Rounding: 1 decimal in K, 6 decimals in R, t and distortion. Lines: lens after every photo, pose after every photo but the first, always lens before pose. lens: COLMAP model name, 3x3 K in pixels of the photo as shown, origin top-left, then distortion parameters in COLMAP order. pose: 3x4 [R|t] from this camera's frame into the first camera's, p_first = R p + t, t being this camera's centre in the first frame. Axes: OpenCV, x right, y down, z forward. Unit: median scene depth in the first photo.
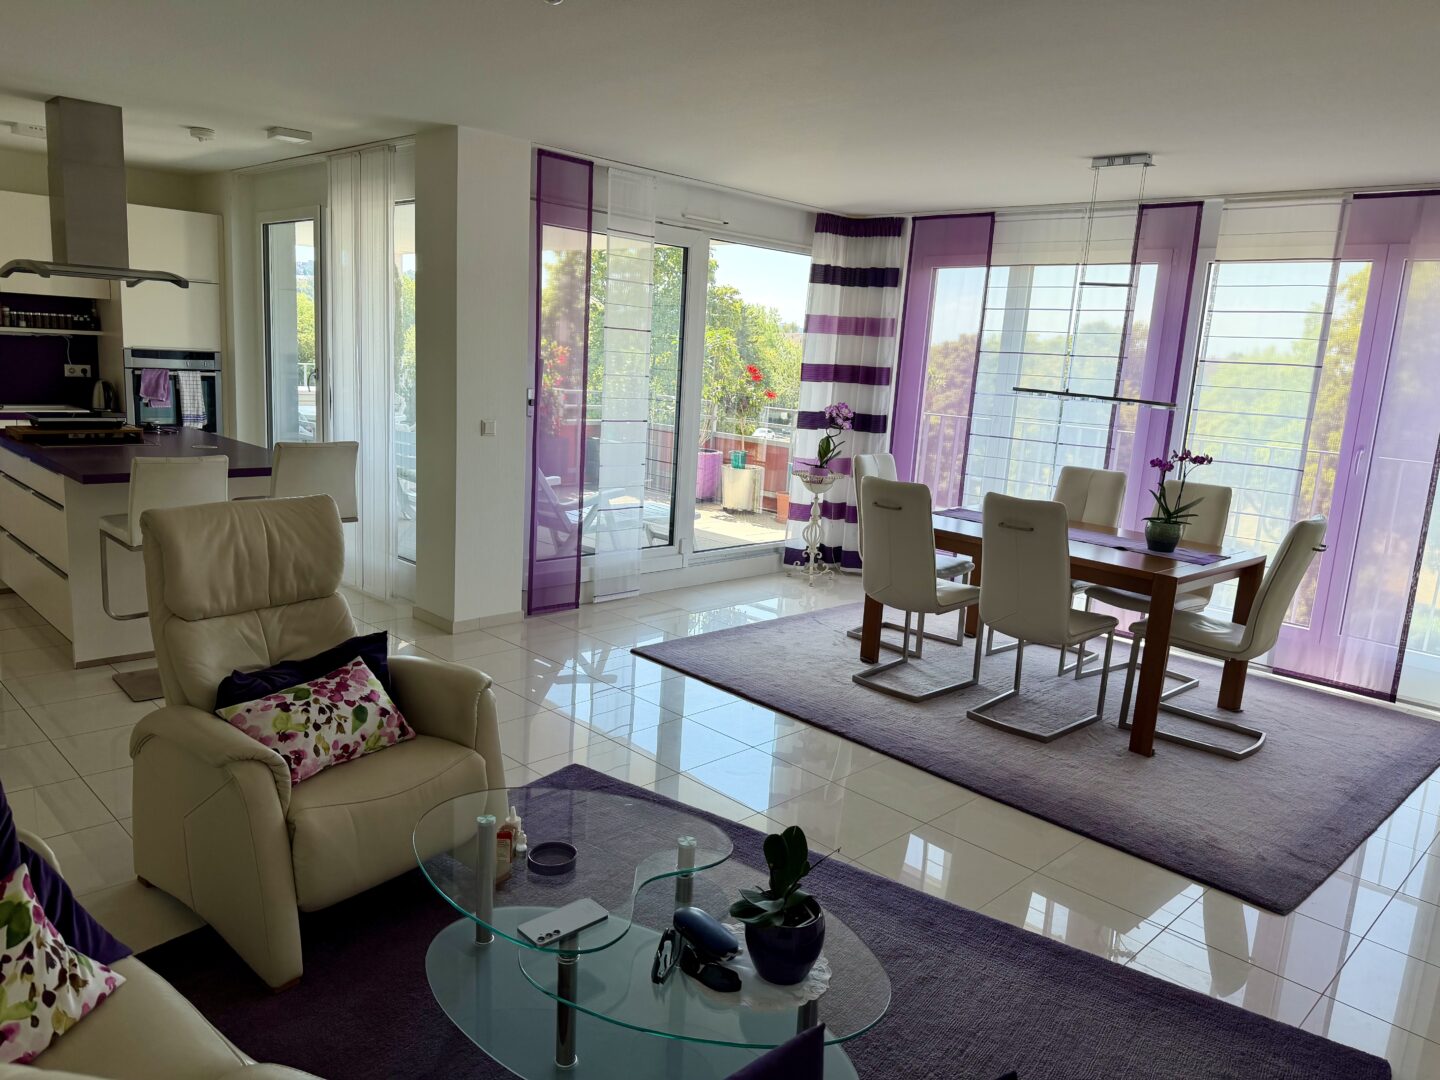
lens RADIAL K [[1022.6, 0, 716.2], [0, 1022.6, 543.1], [0, 0, 1]] dist [0.003981, -0.005472]
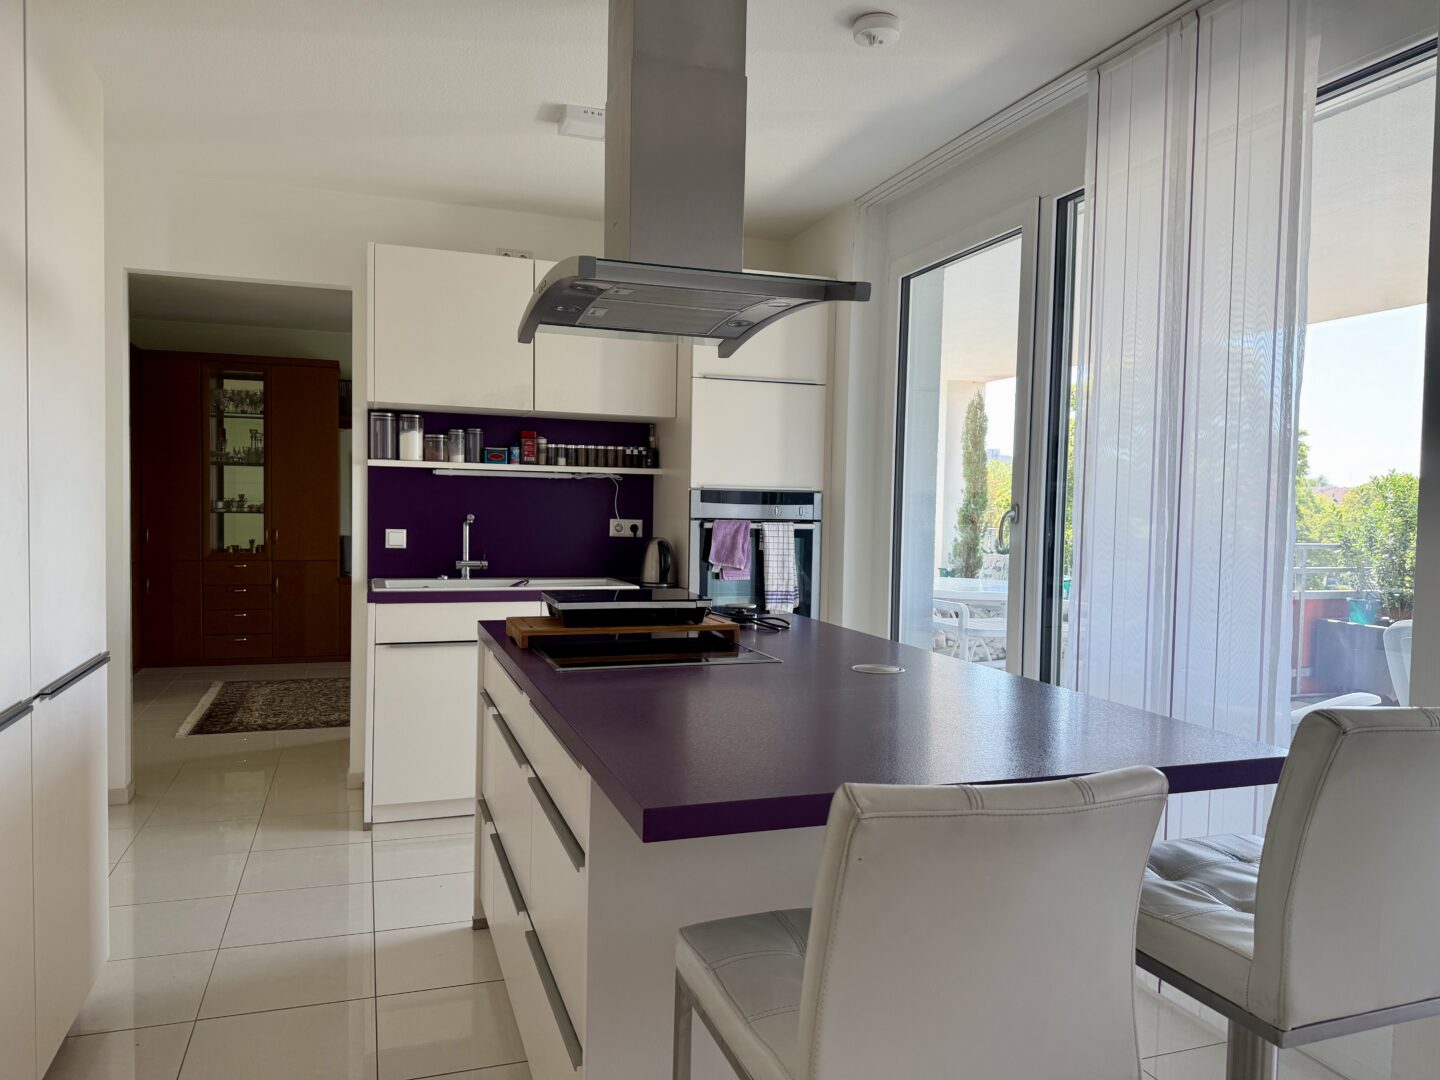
lens RADIAL K [[1022.6, 0, 721.2], [0, 1022.6, 539.4], [0, 0, 1]] dist [0.003981, -0.005472]
pose [[0.899250, -0.028748, -0.436489, -0.273029], [-0.045420, 0.986308, -0.158535, -0.056441], [0.435070, 0.162388, 0.885632, 0.430465]]
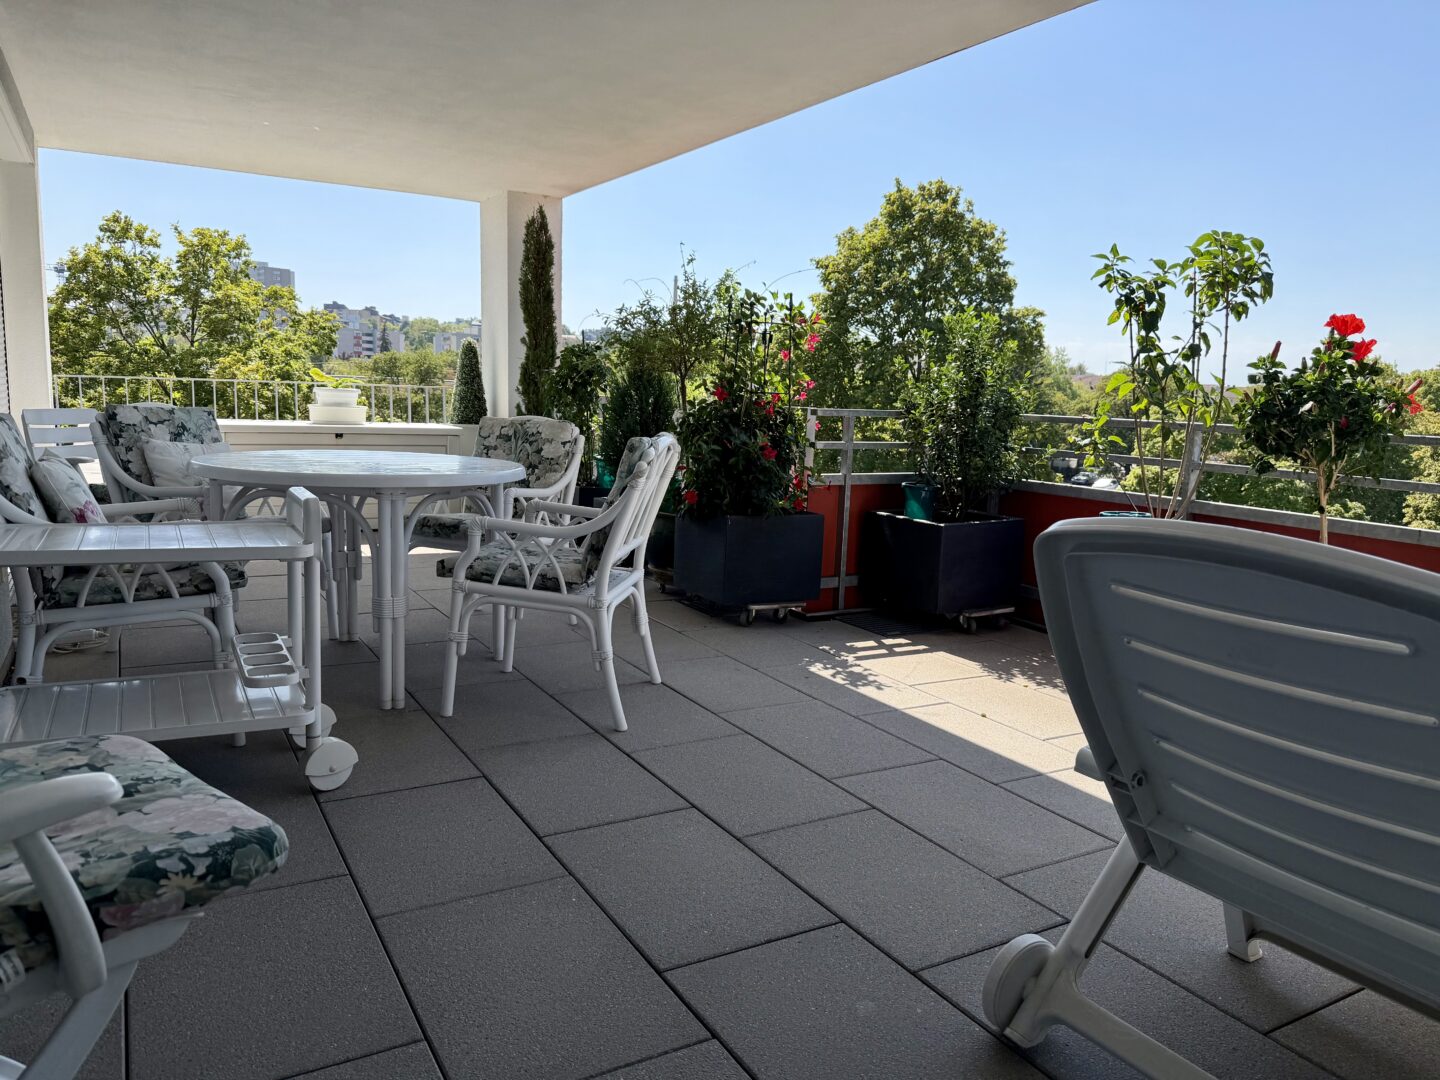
lens RADIAL K [[1022.6, 0, 721.3], [0, 1022.6, 545.0], [0, 0, 1]] dist [0.003981, -0.005472]
pose [[0.968026, 0.017475, -0.250241, -0.111461], [-0.028412, 0.998789, -0.040162, -0.104309], [0.249237, 0.045988, 0.967350, 0.816574]]
